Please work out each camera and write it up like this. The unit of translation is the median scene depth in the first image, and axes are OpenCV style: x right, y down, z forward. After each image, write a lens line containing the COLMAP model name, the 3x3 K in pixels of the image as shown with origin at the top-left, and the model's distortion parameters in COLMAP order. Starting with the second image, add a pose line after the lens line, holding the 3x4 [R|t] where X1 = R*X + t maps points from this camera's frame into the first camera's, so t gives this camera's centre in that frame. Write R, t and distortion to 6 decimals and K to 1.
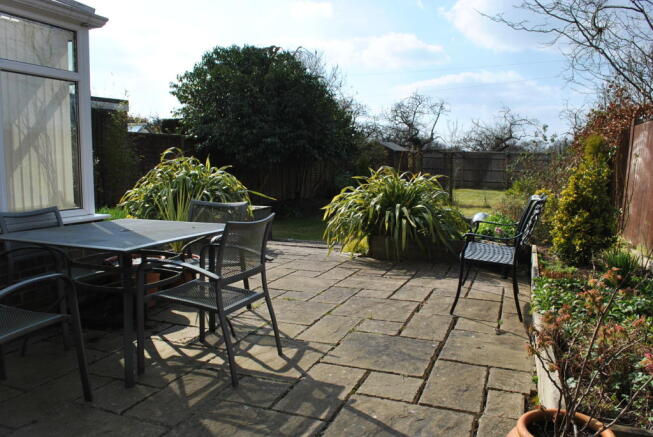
lens RADIAL K [[509.6, 0, 327.6], [0, 509.6, 217.8], [0, 0, 1]] dist [-0.061713, -0.001405]
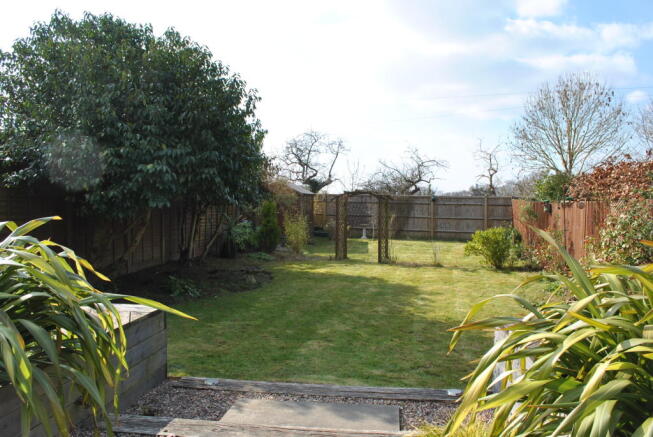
lens RADIAL K [[509.6, 0, 324.1], [0, 509.6, 217.2], [0, 0, 1]] dist [-0.061713, -0.001405]
pose [[0.968057, -0.004689, 0.250688, -0.060376], [0.027379, 0.995824, -0.087097, -0.039899], [-0.249233, 0.091178, 0.964142, 0.371159]]
